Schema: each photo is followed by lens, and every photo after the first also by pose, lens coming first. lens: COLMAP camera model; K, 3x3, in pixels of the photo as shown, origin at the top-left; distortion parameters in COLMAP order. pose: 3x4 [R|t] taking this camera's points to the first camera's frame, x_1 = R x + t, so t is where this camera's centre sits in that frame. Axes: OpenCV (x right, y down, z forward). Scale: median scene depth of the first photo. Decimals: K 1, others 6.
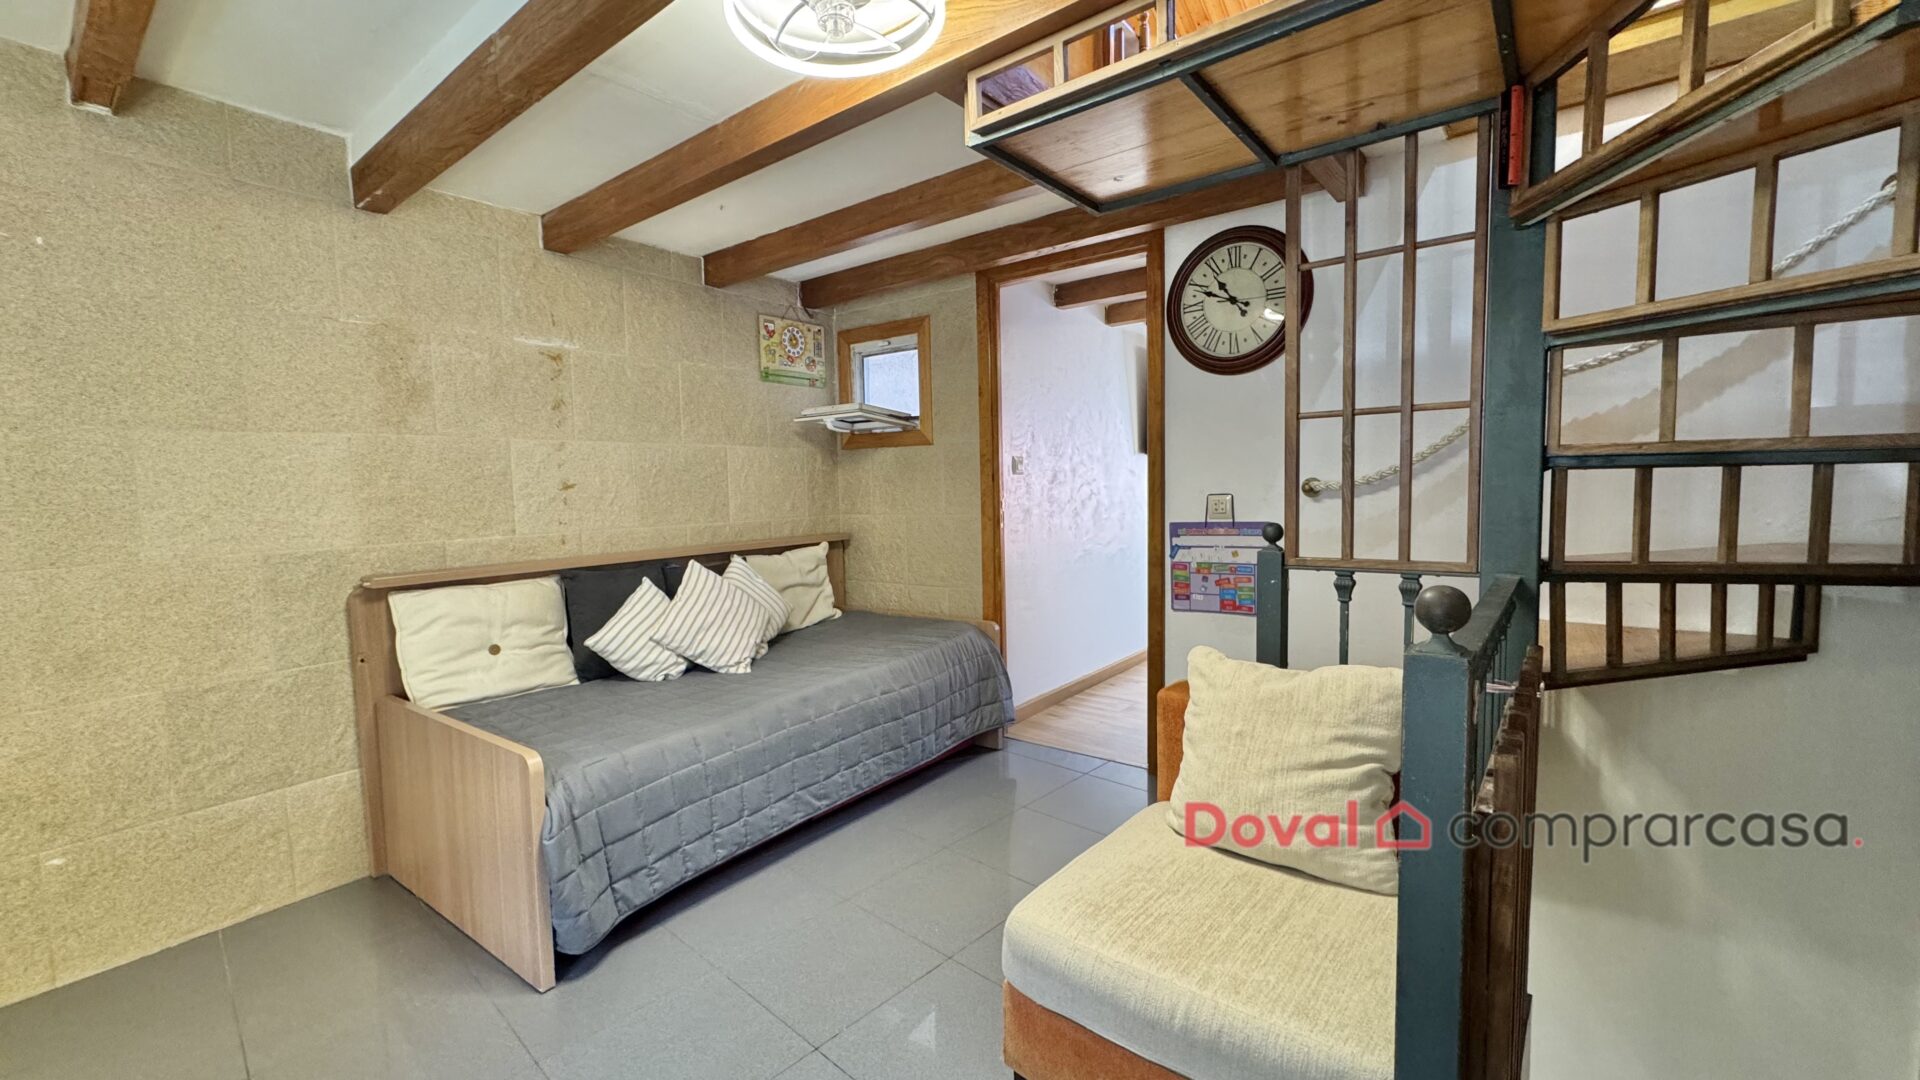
lens RADIAL K [[769.5, 0, 957.7], [0, 769.5, 540.9], [0, 0, 1]] dist [-0.000089, 0.000146]
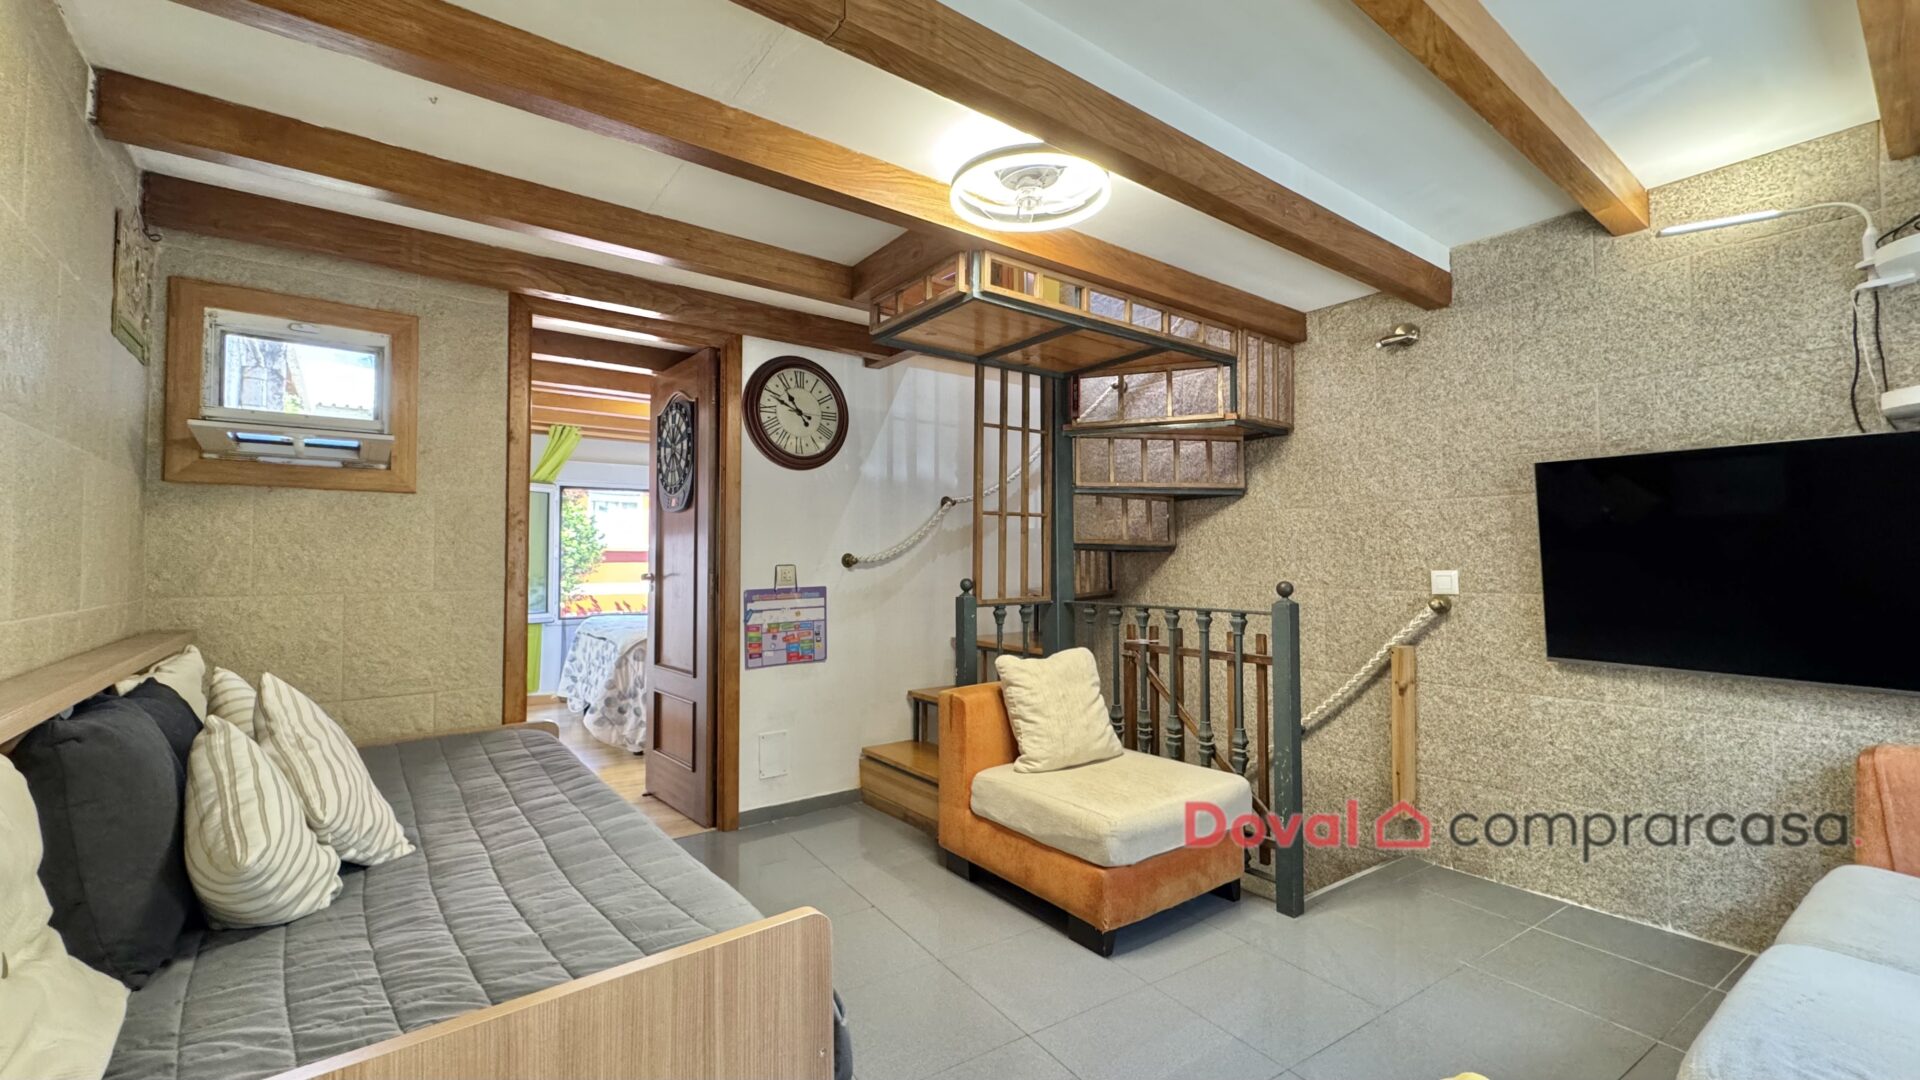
lens RADIAL K [[772.2, 0, 962.3], [0, 772.2, 540.1], [0, 0, 1]] dist [0.000379, 0.000104]
pose [[0.245641, 0.051352, 0.968000, -0.740010], [0.070028, 0.995047, -0.070557, 0.005117], [-0.966828, 0.085119, 0.240828, 0.419188]]
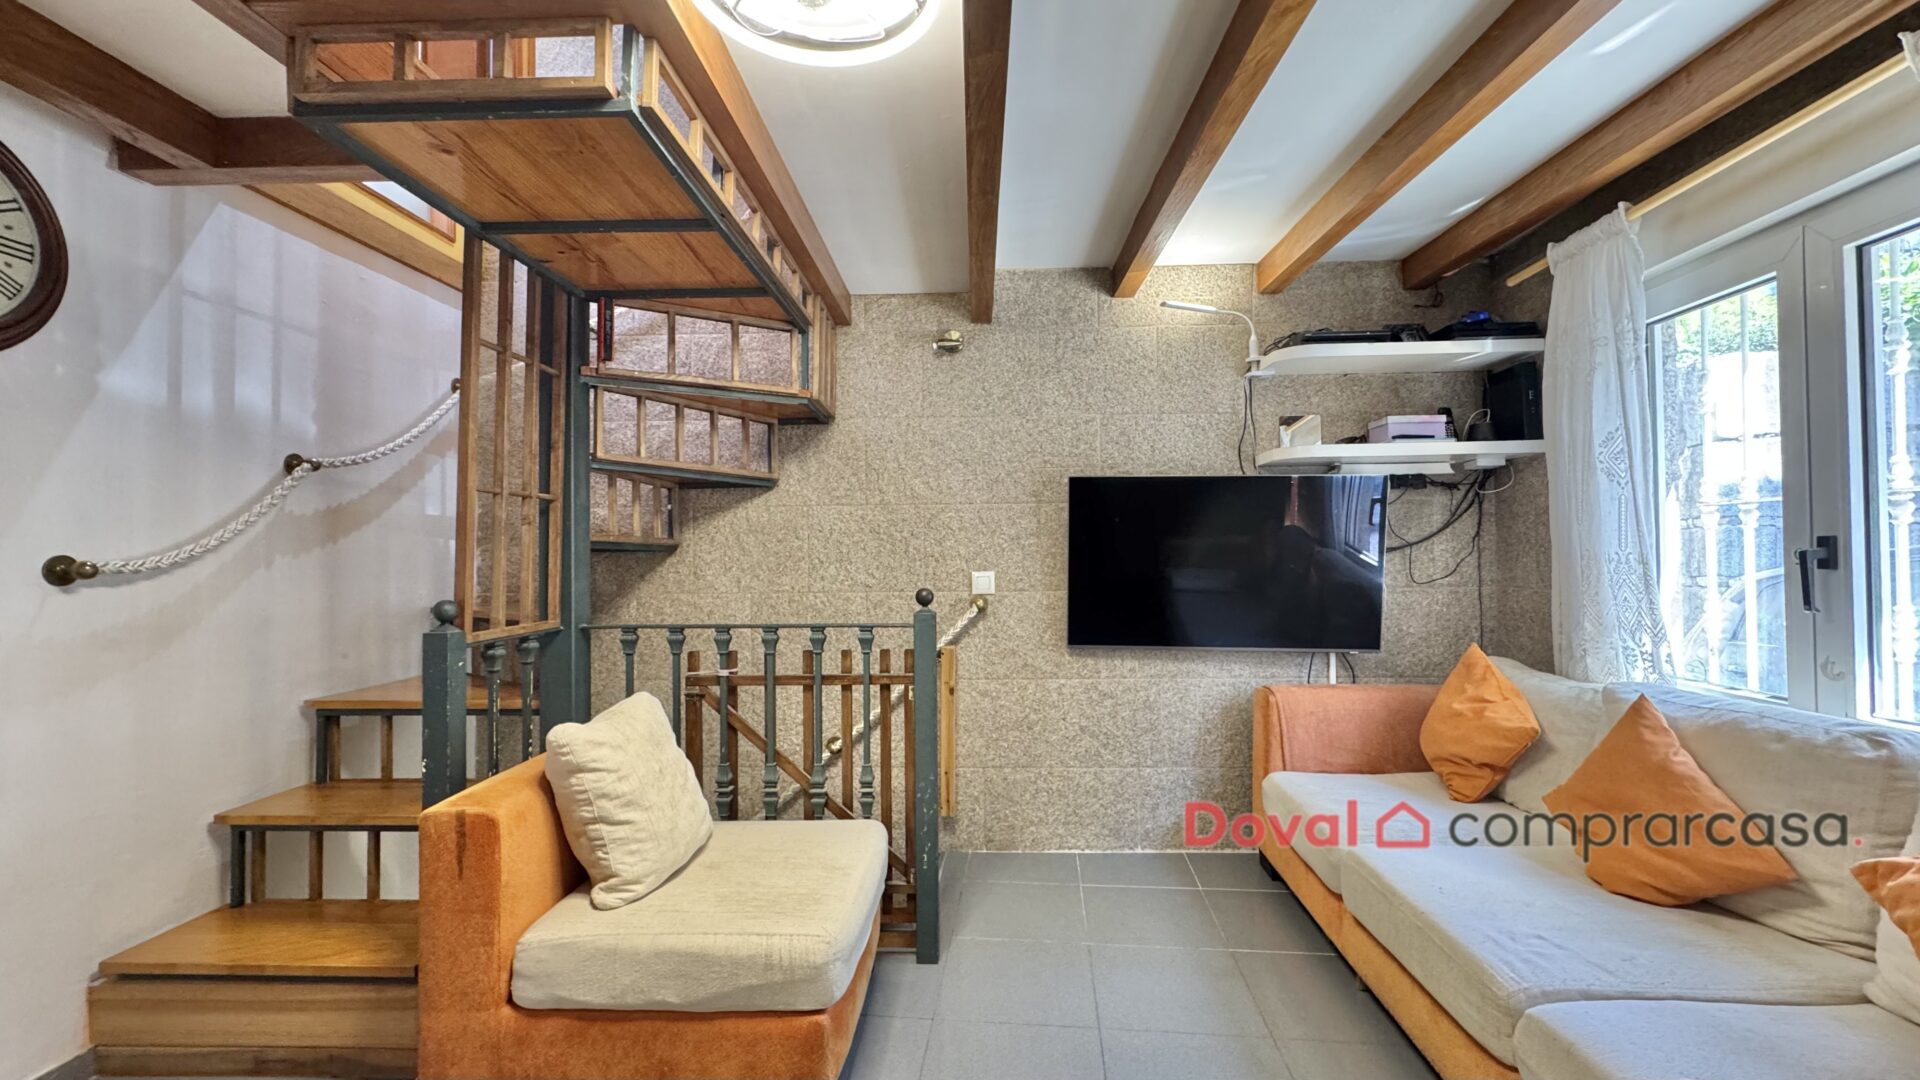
lens RADIAL K [[772.2, 0, 962.3], [0, 772.2, 540.1], [0, 0, 1]] dist [0.000379, 0.000104]
pose [[-0.606522, 0.042741, 0.793917, -0.450615], [0.081202, 0.996662, 0.008380, -0.035467], [-0.790909, 0.069550, -0.607968, 0.713741]]
